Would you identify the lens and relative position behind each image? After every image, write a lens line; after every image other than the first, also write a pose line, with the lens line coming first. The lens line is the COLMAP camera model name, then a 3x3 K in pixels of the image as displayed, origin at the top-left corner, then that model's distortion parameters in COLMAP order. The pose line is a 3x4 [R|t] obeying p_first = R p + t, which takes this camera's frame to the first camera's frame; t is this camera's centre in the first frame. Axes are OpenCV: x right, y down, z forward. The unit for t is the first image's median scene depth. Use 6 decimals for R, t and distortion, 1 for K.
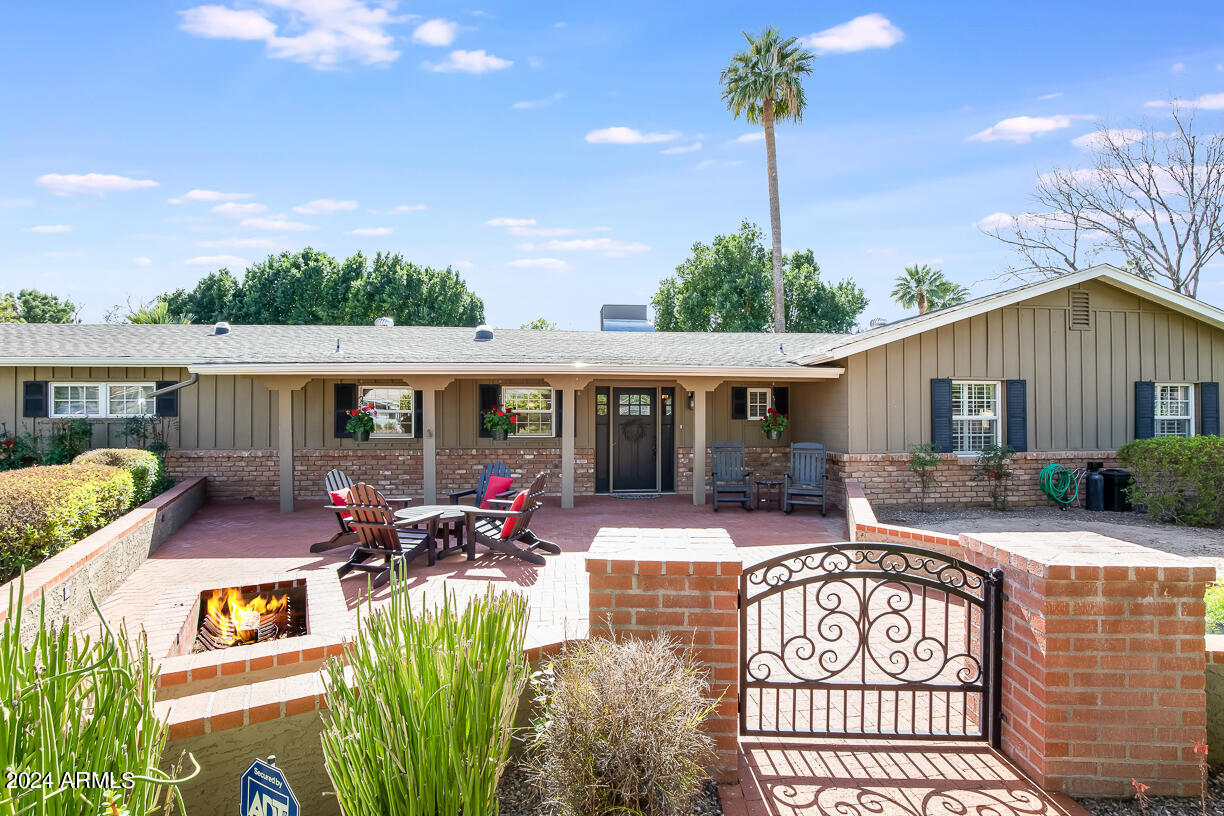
lens RADIAL K [[583.0, 0, 610.9], [0, 583.0, 410.3], [0, 0, 1]] dist [-0.036138, 0.000109]
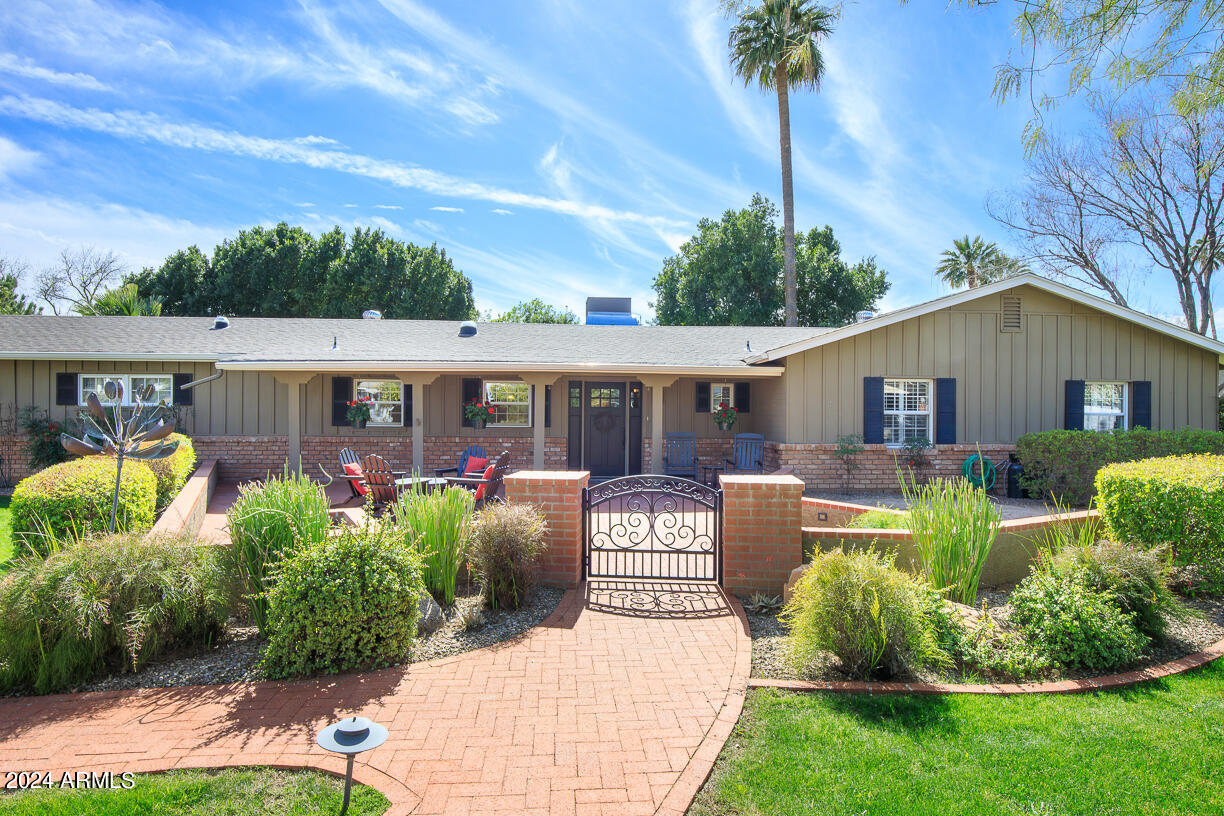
lens RADIAL K [[695.6, 0, 604.1], [0, 695.6, 410.7], [0, 0, 1]] dist [-0.028951, 0.004386]
pose [[0.999534, 0.008483, -0.029335, 0.082993], [-0.008082, 0.999873, 0.013761, -0.003674], [0.029448, -0.013518, 0.999475, -0.313181]]
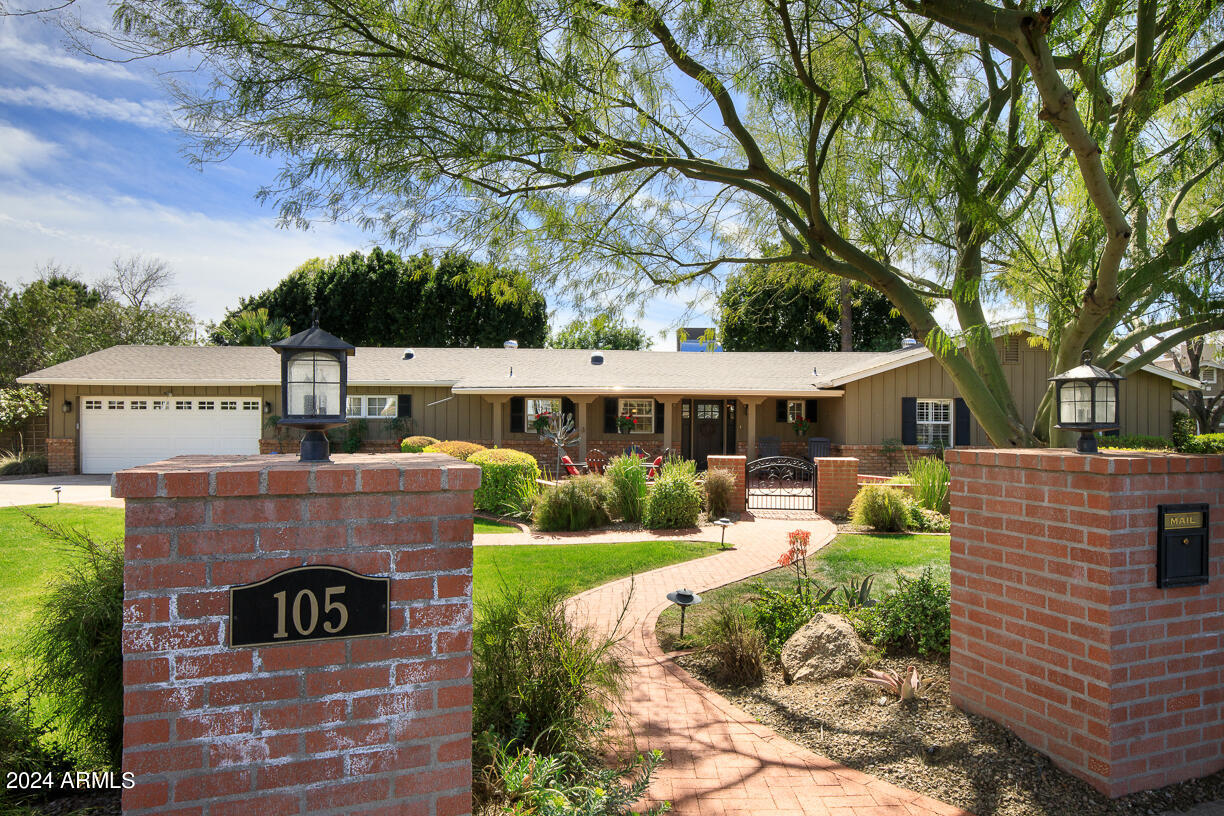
lens RADIAL K [[752.4, 0, 609.3], [0, 752.4, 411.2], [0, 0, 1]] dist [-0.022422, 0.001557]
pose [[0.997559, 0.007664, -0.069404, -0.080724], [-0.007254, 0.999955, 0.006159, -0.021791], [0.069448, -0.005641, 0.997570, -0.950897]]
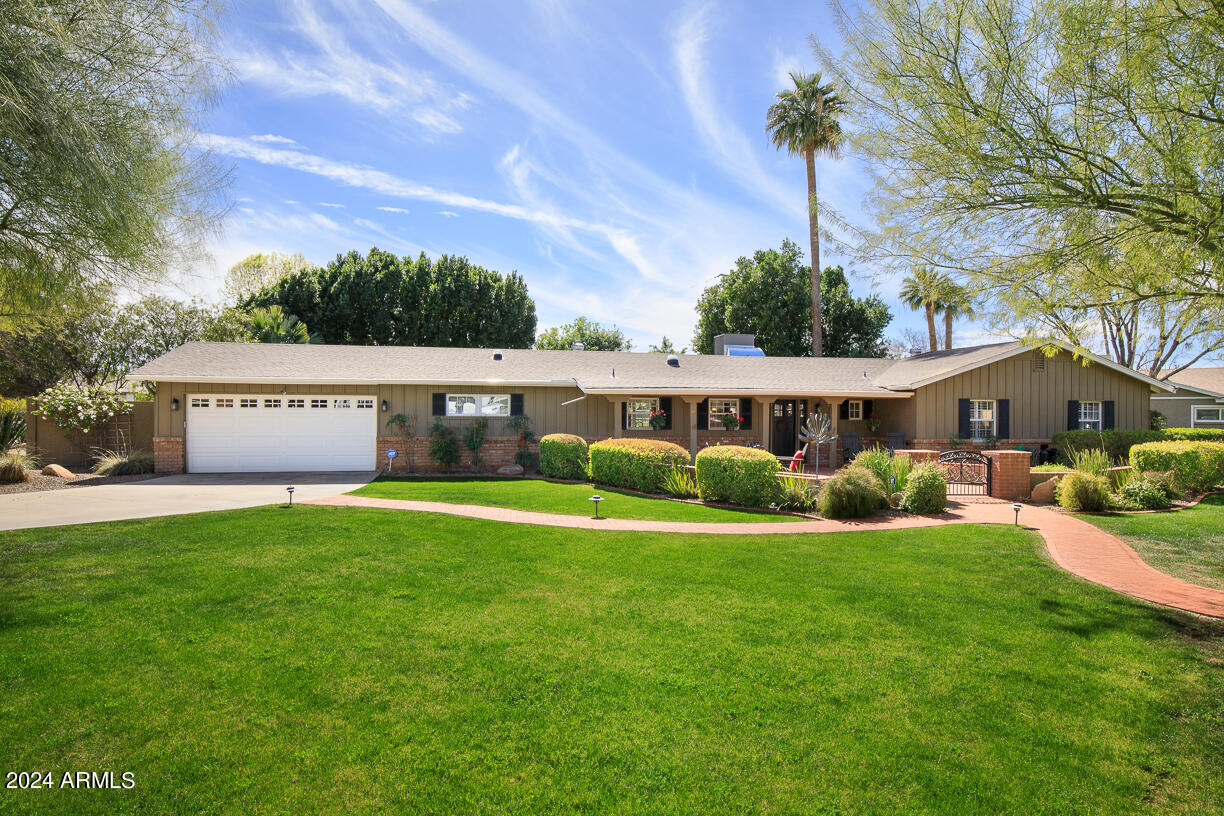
lens RADIAL K [[695.6, 0, 623.1], [0, 695.6, 413.5], [0, 0, 1]] dist [-0.028951, 0.004386]
pose [[0.995505, 0.008483, 0.094325, -0.636734], [-0.009929, 0.999840, 0.014868, -0.026010], [-0.094184, -0.015737, 0.995430, -0.967345]]
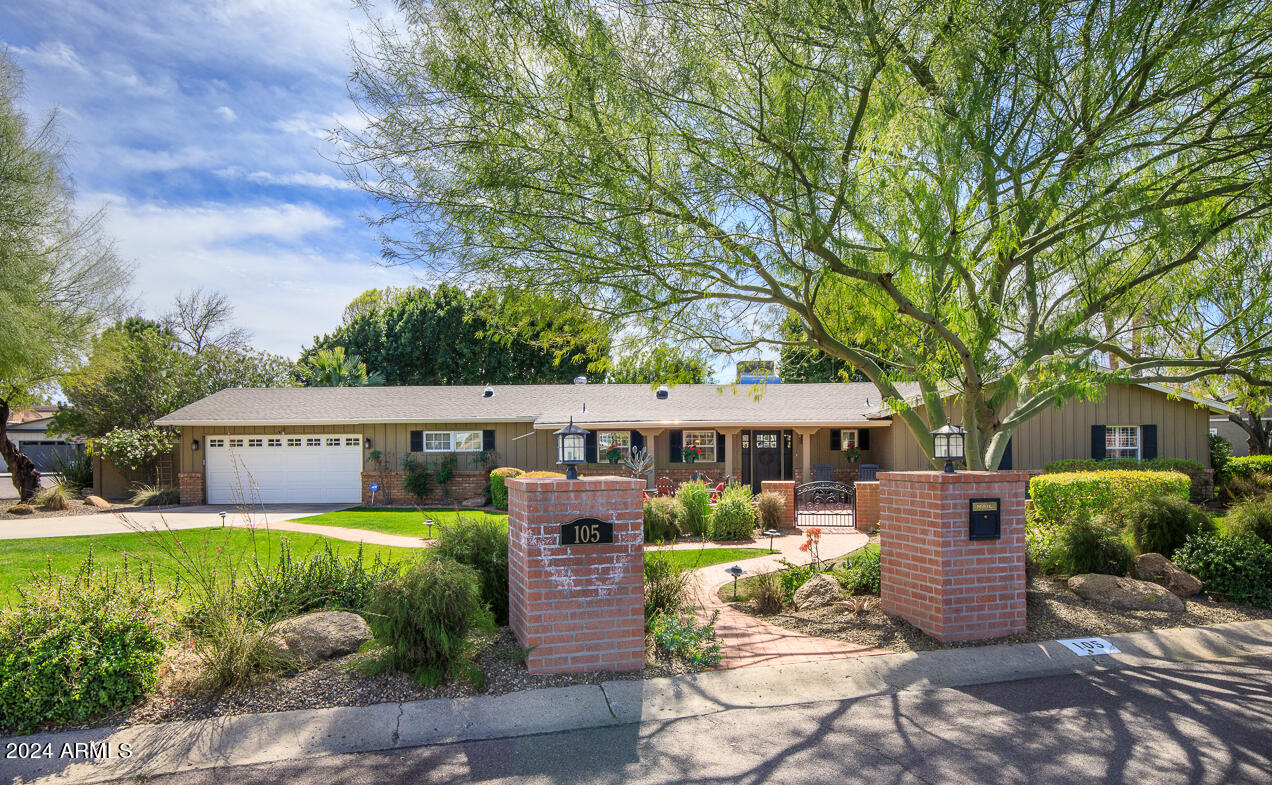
lens RADIAL K [[795.7, 0, 617.6], [0, 795.7, 440.3], [0, 0, 1]] dist [-0.024757, -0.001773]
pose [[0.991037, -0.006189, -0.133447, -0.075790], [0.007362, 0.999938, 0.008299, -0.035496], [0.133387, -0.009207, 0.991021, -1.254418]]
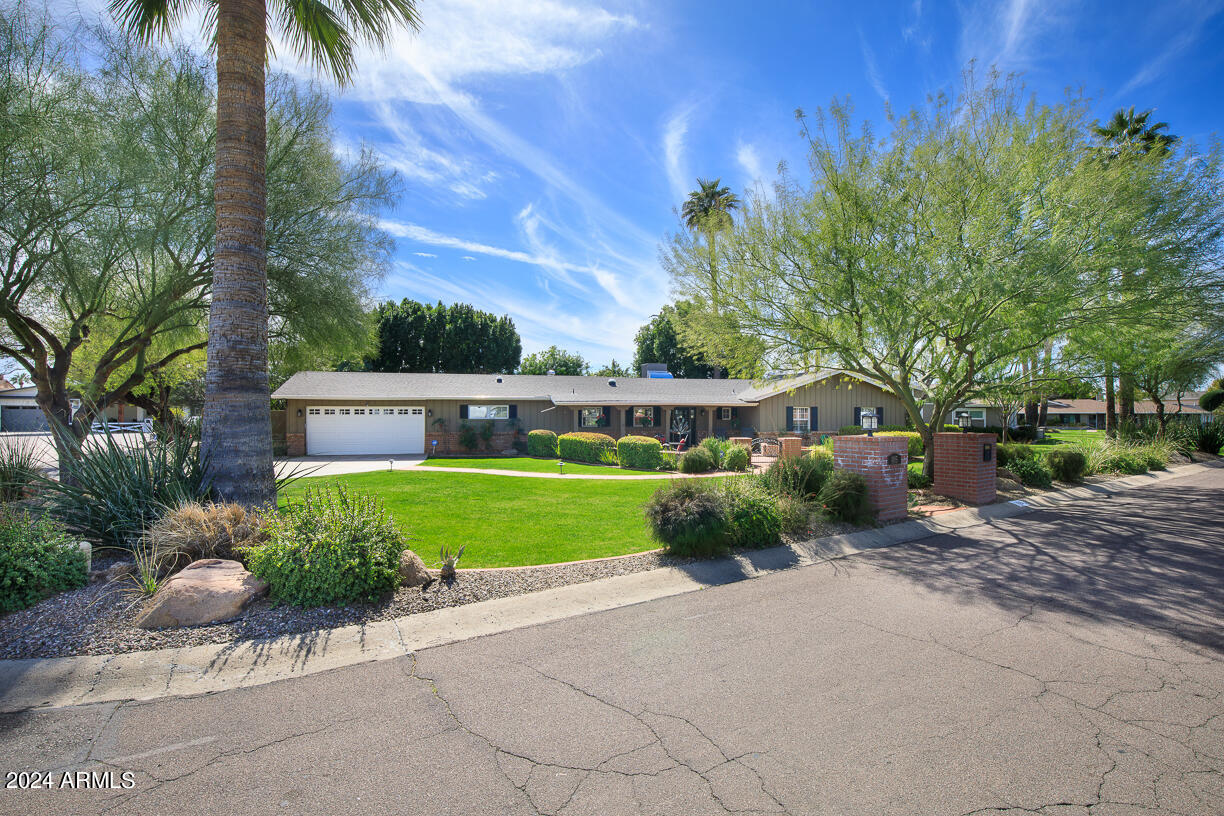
lens RADIAL K [[547.2, 0, 617.2], [0, 547.2, 412.8], [0, 0, 1]] dist [-0.038350, 0.006562]
pose [[0.988889, 0.004062, 0.148601, -0.650767], [-0.006214, 0.999882, 0.014016, -0.050456], [-0.148527, -0.014784, 0.988798, -1.480567]]
